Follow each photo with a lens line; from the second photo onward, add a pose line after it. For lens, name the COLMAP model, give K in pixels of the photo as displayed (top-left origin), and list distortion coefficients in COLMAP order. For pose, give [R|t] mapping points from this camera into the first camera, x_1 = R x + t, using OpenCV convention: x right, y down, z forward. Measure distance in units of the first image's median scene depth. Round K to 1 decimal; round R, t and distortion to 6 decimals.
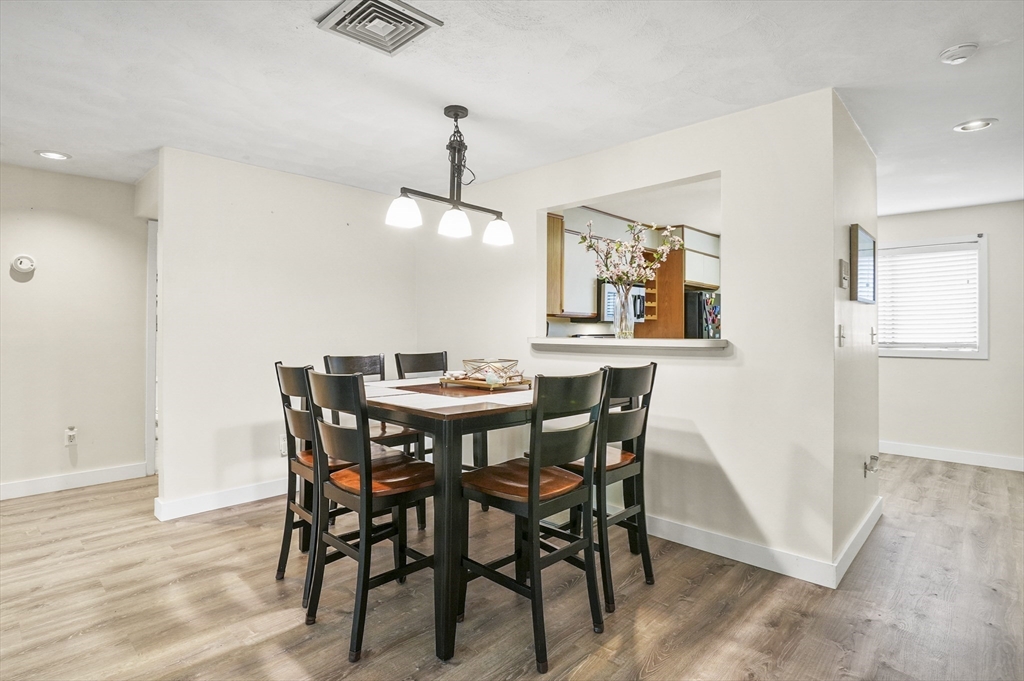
lens RADIAL K [[512.3, 0, 514.5], [0, 512.3, 329.3], [0, 0, 1]] dist [0.000580, 0.000356]
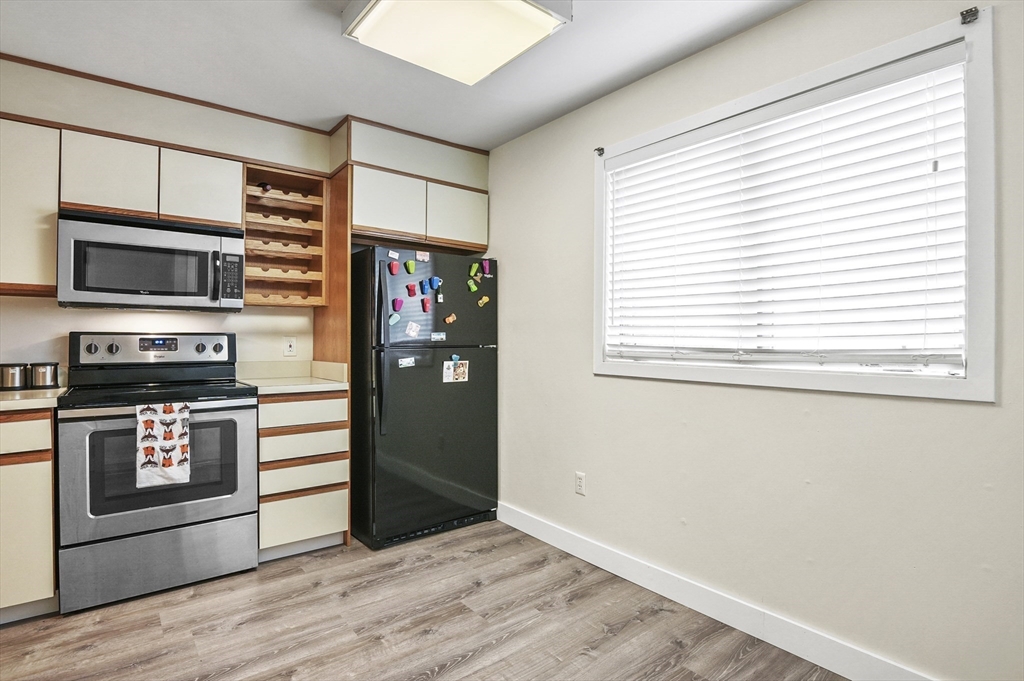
lens RADIAL K [[491.0, 0, 512.0], [0, 491.0, 340.5], [0, 0, 1]] dist [-0.002950, -0.000837]
pose [[0.987859, 0.000535, -0.155355, 0.546400], [0.000590, 0.999974, 0.007192, 0.014261], [0.155355, -0.007196, 0.987833, 0.529185]]
